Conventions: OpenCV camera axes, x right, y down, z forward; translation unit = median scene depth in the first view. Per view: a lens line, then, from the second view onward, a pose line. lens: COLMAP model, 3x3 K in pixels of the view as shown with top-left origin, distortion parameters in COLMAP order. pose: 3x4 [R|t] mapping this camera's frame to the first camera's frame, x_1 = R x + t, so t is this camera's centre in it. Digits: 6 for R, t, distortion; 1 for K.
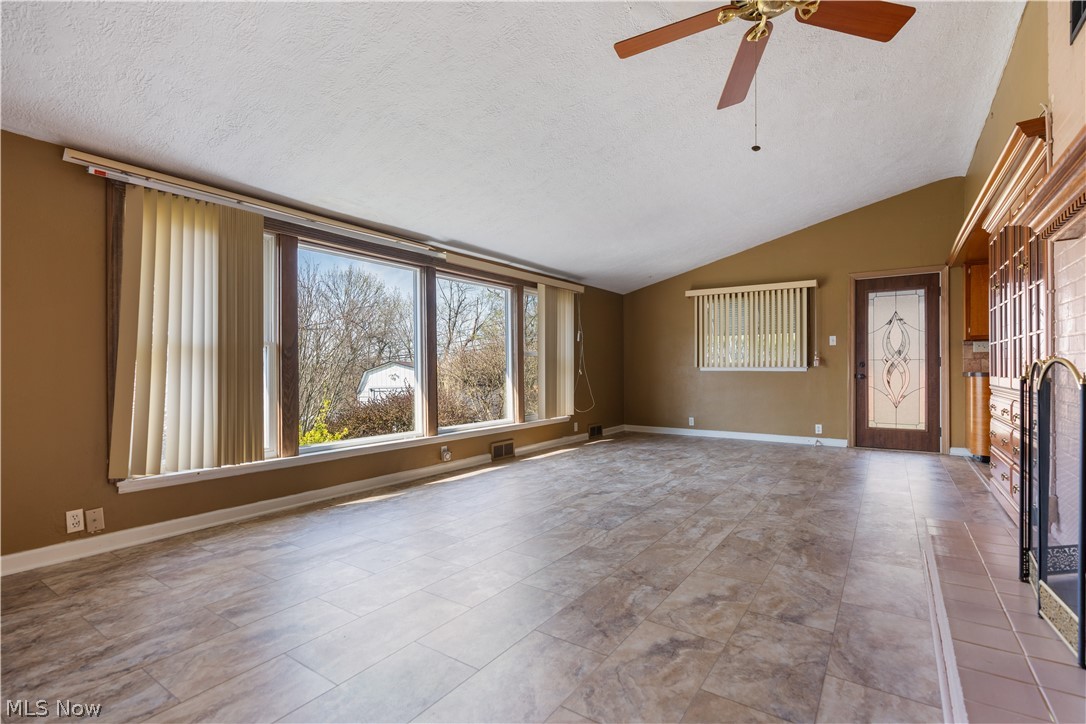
lens RADIAL K [[508.2, 0, 546.2], [0, 508.2, 368.7], [0, 0, 1]] dist [-0.006575, 0.004438]
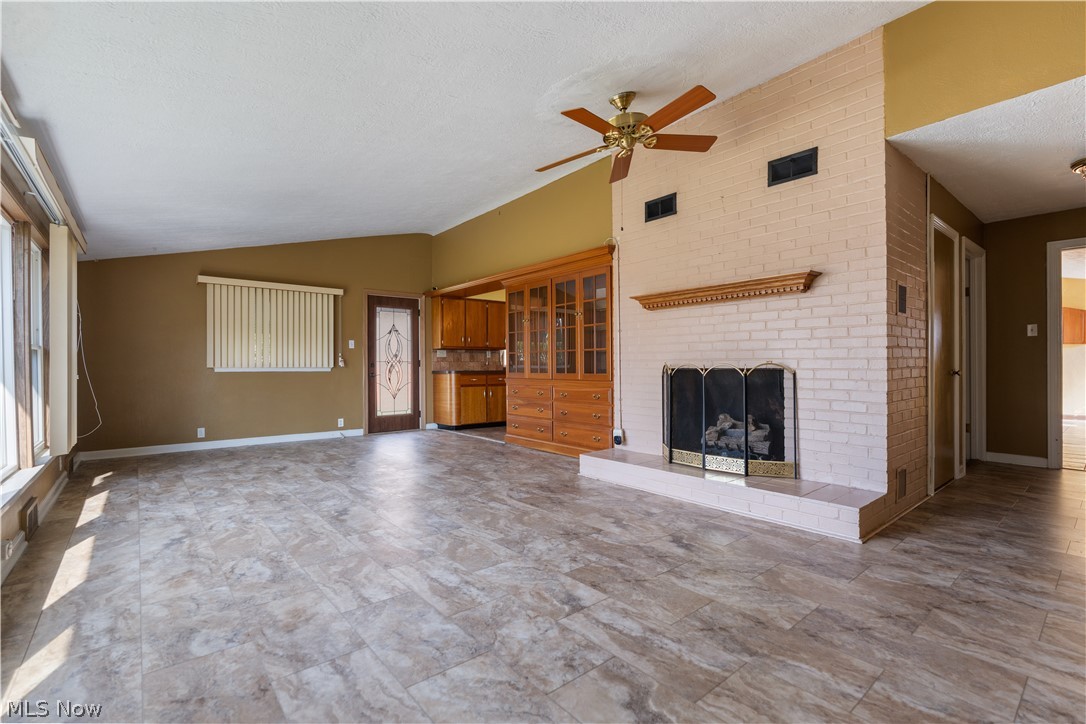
lens RADIAL K [[486.3, 0, 543.7], [0, 486.3, 365.1], [0, 0, 1]] dist [-0.006271, 0.002981]
pose [[0.277332, 0.003717, 0.960767, -0.691023], [0.003863, 0.999980, -0.004983, -0.002172], [-0.960766, 0.005094, 0.277313, 0.511084]]
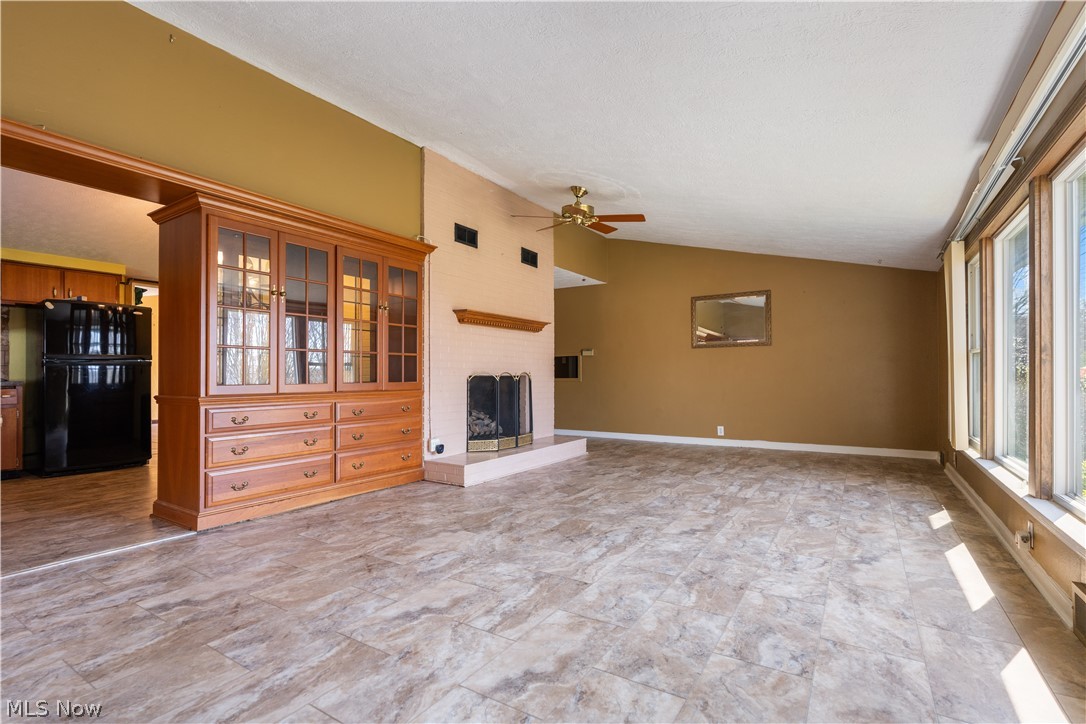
lens RADIAL K [[508.2, 0, 538.0], [0, 508.2, 368.6], [0, 0, 1]] dist [-0.006575, 0.004438]
pose [[-0.999757, 0.005586, -0.021303, 0.422397], [0.005883, 0.999886, -0.013913, 0.002452], [0.021223, -0.014035, -0.999676, 2.078405]]
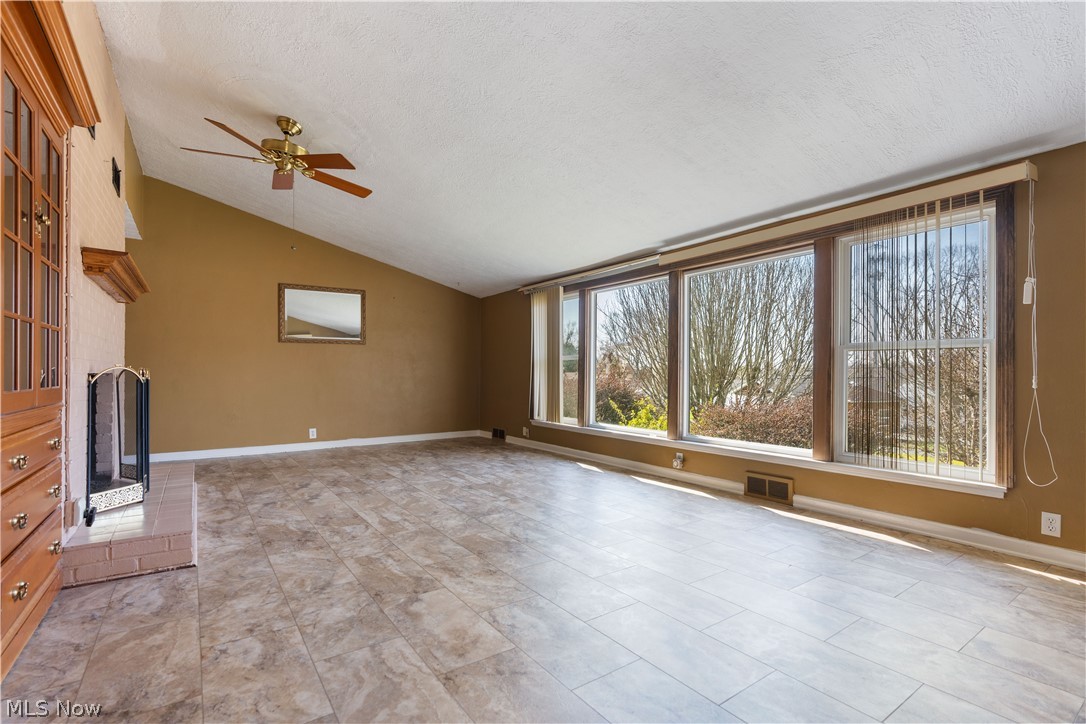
lens RADIAL K [[508.2, 0, 543.0], [0, 508.2, 368.3], [0, 0, 1]] dist [-0.006575, 0.004438]
pose [[-0.358621, -0.005927, -0.933464, 1.095797], [-0.000960, 0.999982, -0.005980, -0.002883], [0.933483, -0.001248, -0.358621, 1.527154]]
